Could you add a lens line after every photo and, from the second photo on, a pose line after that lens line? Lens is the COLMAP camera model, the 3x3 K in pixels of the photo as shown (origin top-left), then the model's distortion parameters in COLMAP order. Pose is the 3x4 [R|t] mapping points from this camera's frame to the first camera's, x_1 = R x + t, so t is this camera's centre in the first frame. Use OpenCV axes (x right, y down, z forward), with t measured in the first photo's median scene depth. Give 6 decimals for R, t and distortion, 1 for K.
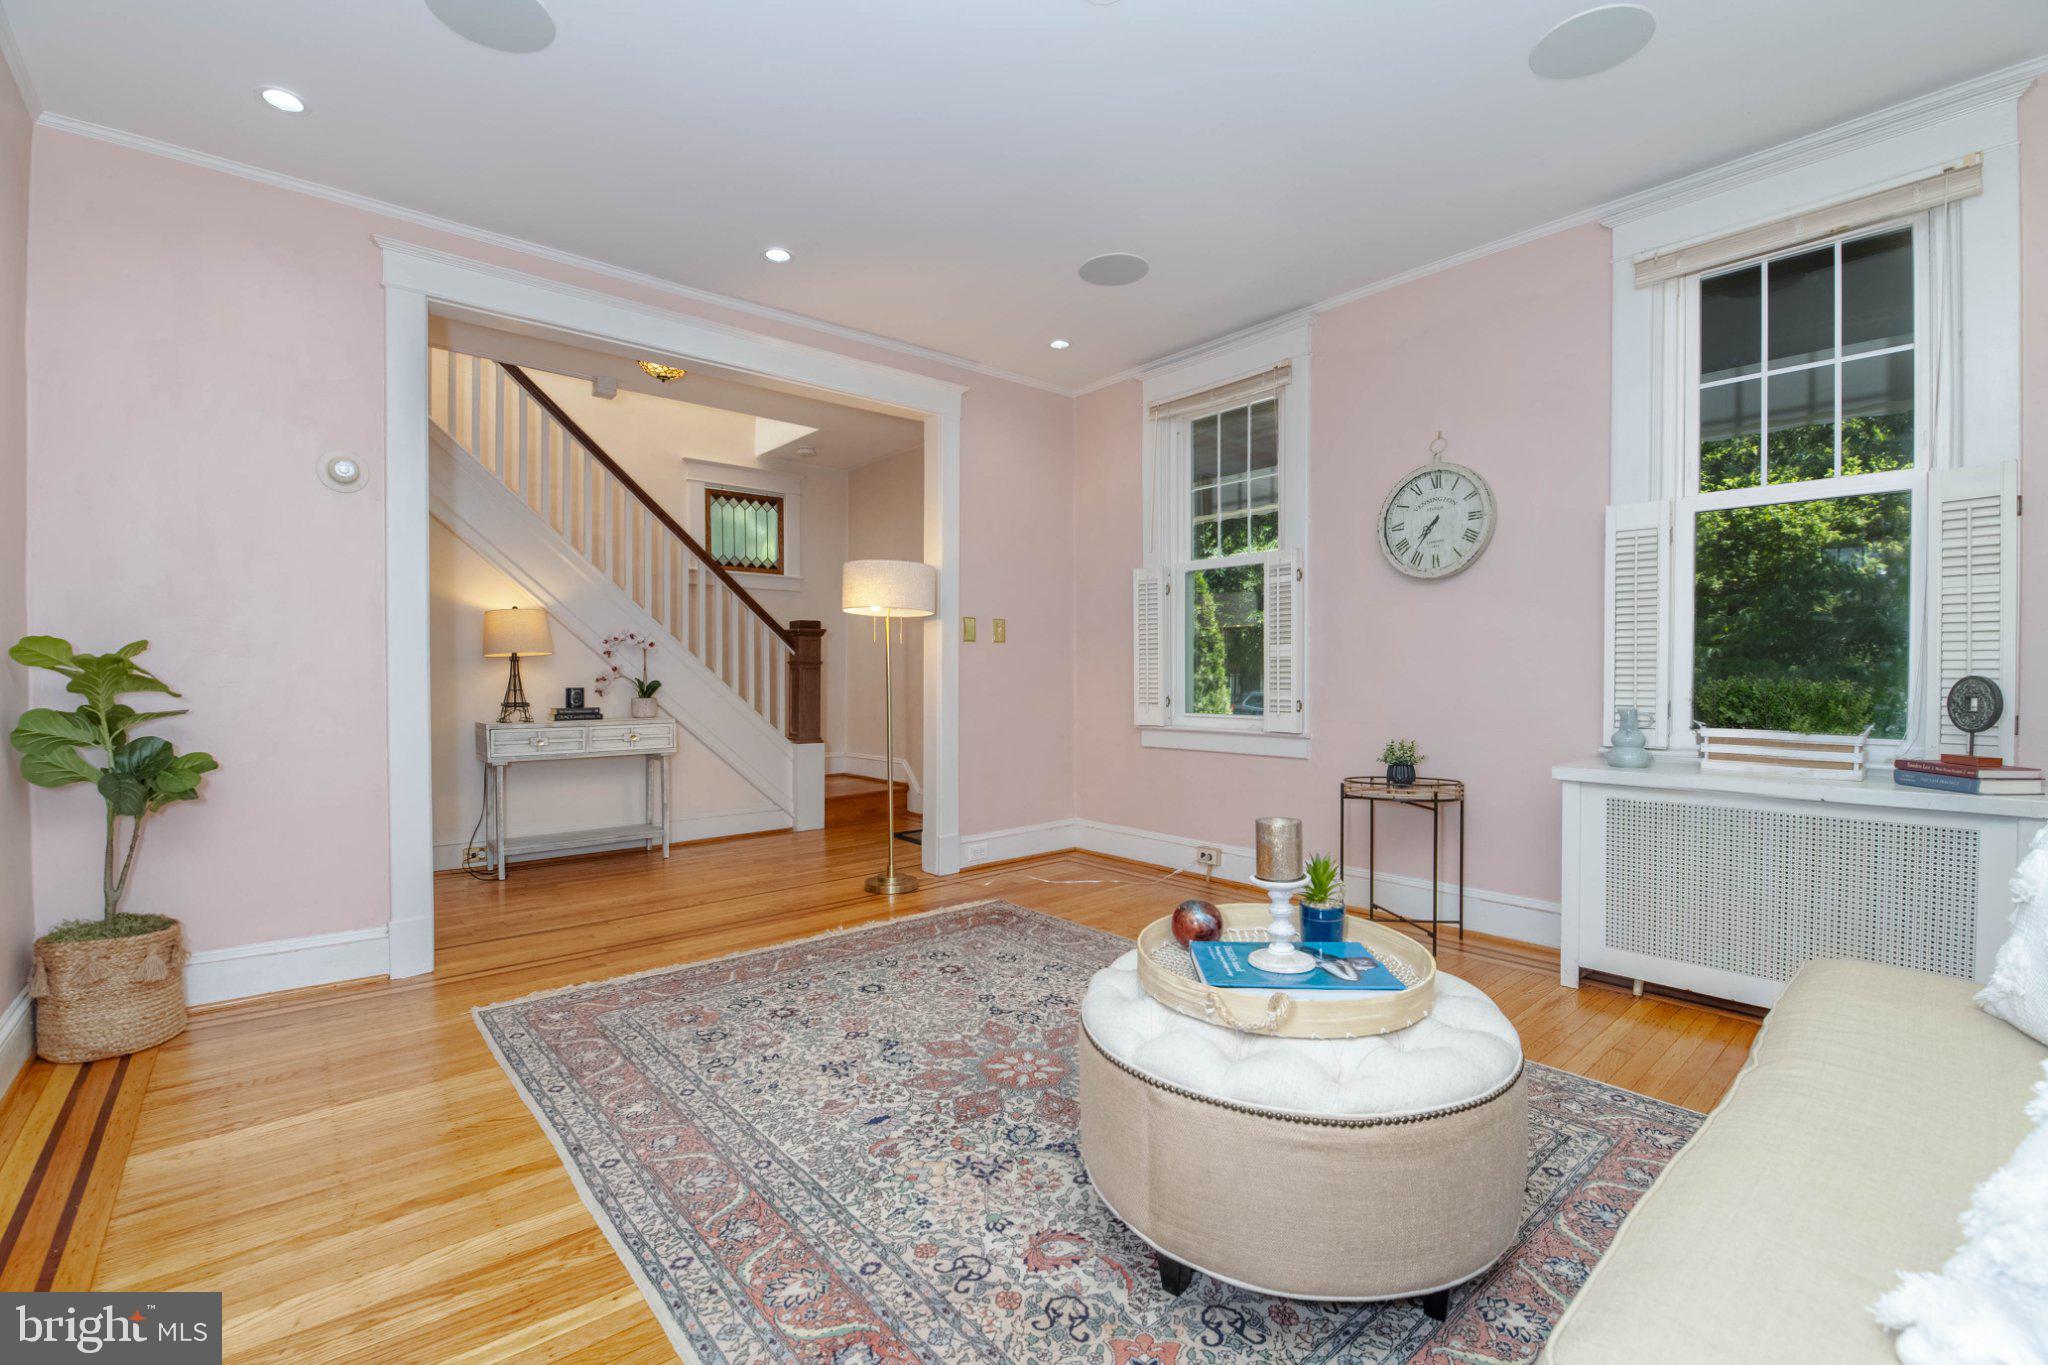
lens RADIAL K [[881.6, 0, 1035.9], [0, 881.6, 676.9], [0, 0, 1]] dist [-0.018660, -0.000625]
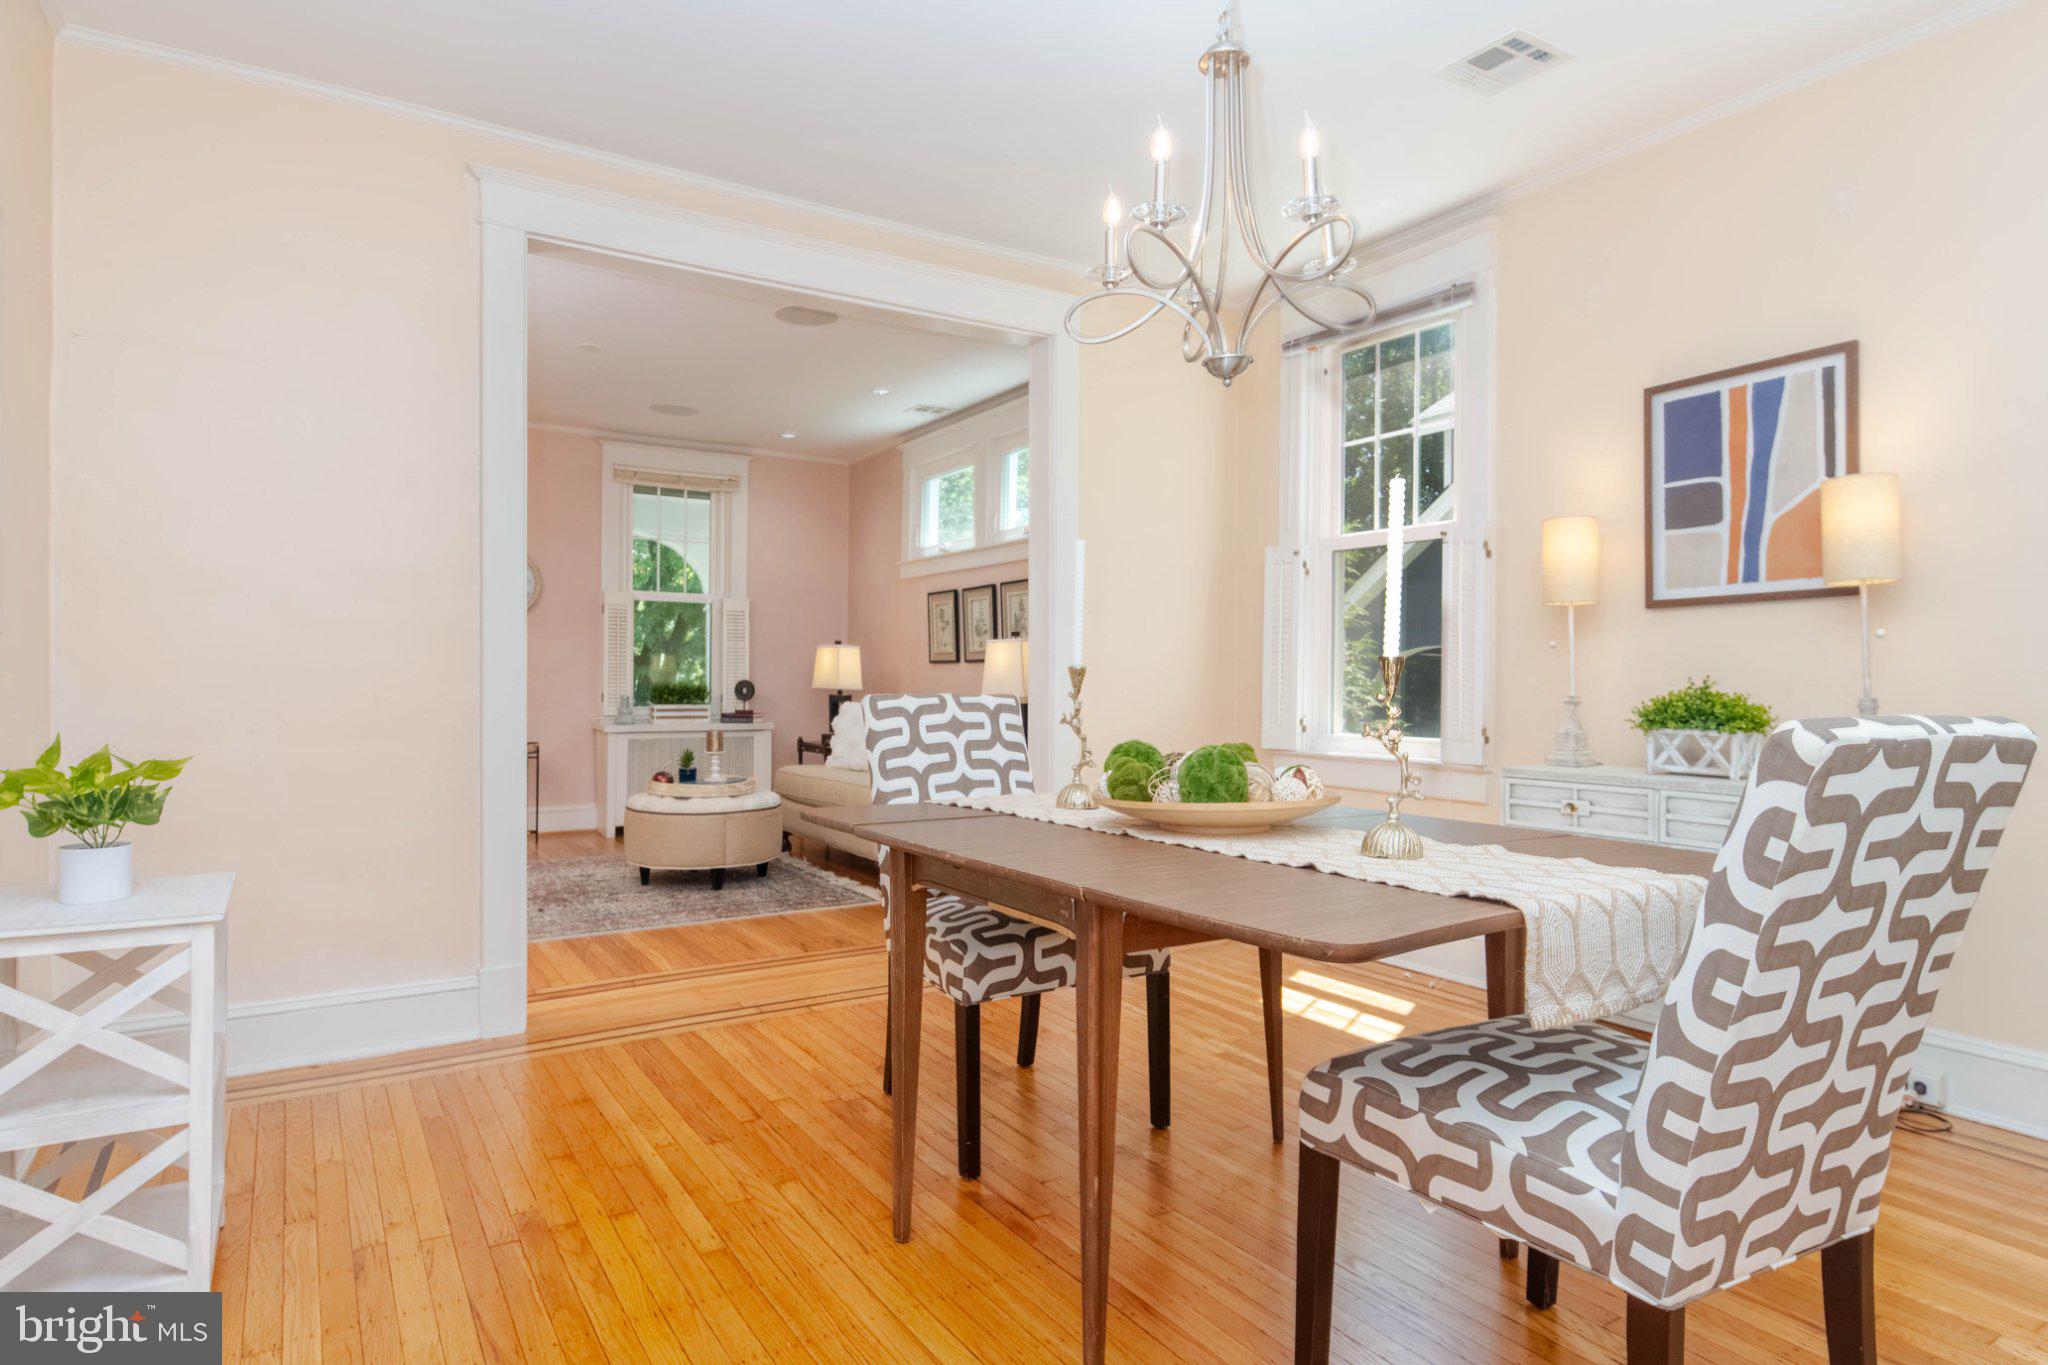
lens RADIAL K [[1144.8, 0, 1021.9], [0, 1144.8, 677.6], [0, 0, 1]] dist [0.002986, 0.000423]
pose [[0.166882, -0.001795, 0.985975, -2.187309], [0.000382, 0.999998, 0.001755, -0.014269], [-0.985977, 0.000084, 0.166882, -0.427008]]
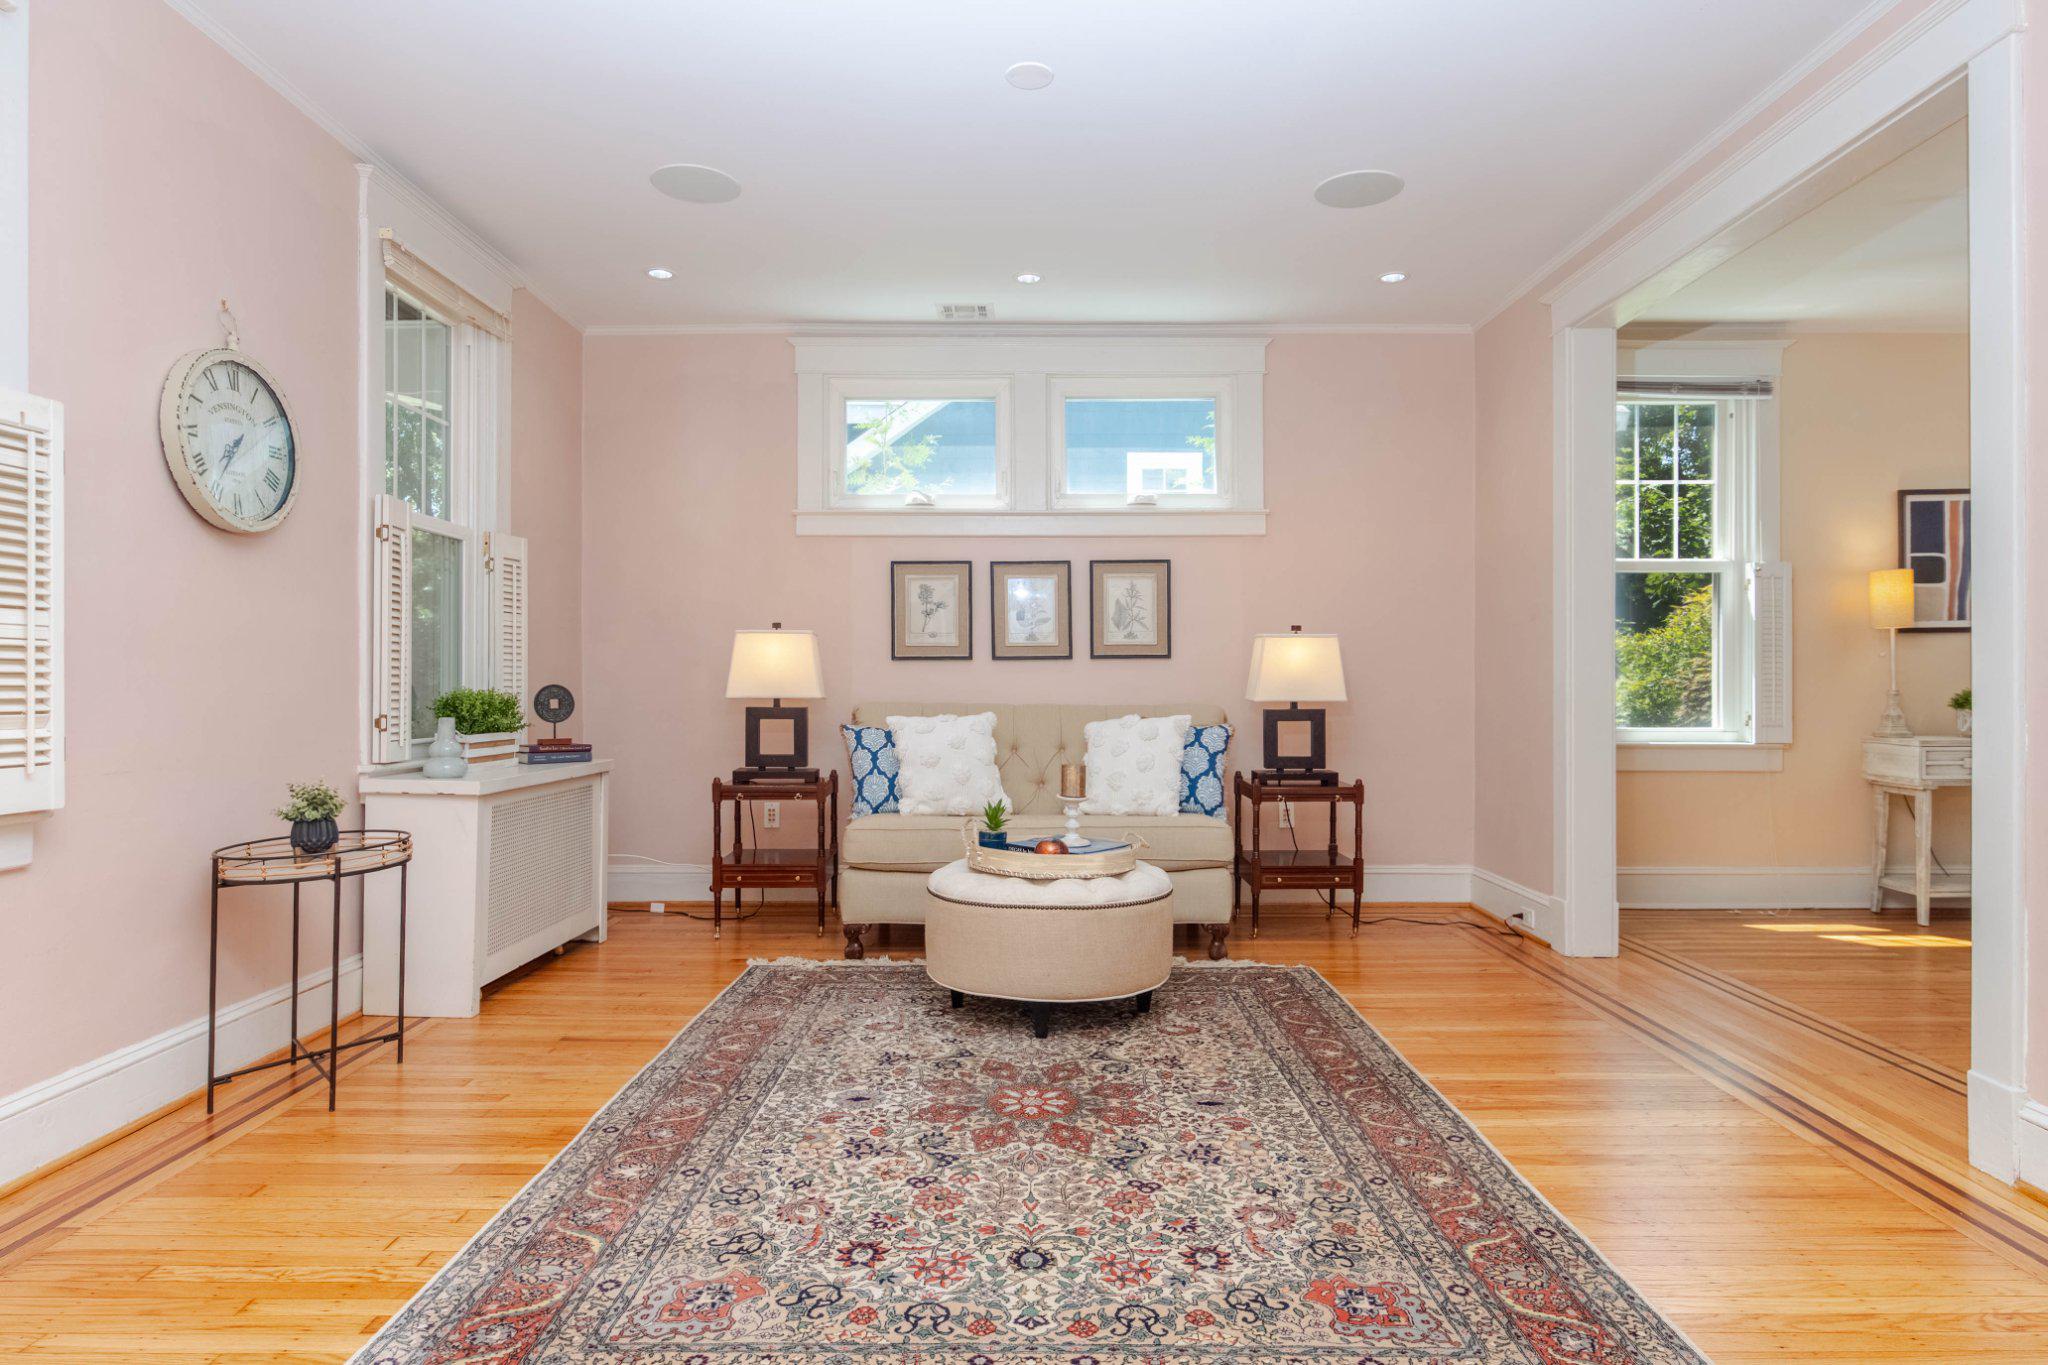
lens RADIAL K [[1144.8, 0, 1035.6], [0, 1144.8, 682.4], [0, 0, 1]] dist [0.002986, 0.000423]
pose [[-0.754439, 0.002313, 0.656366, -0.795774], [0.001580, 0.999997, -0.001708, -0.000967], [-0.656368, -0.000252, -0.754441, 1.865522]]
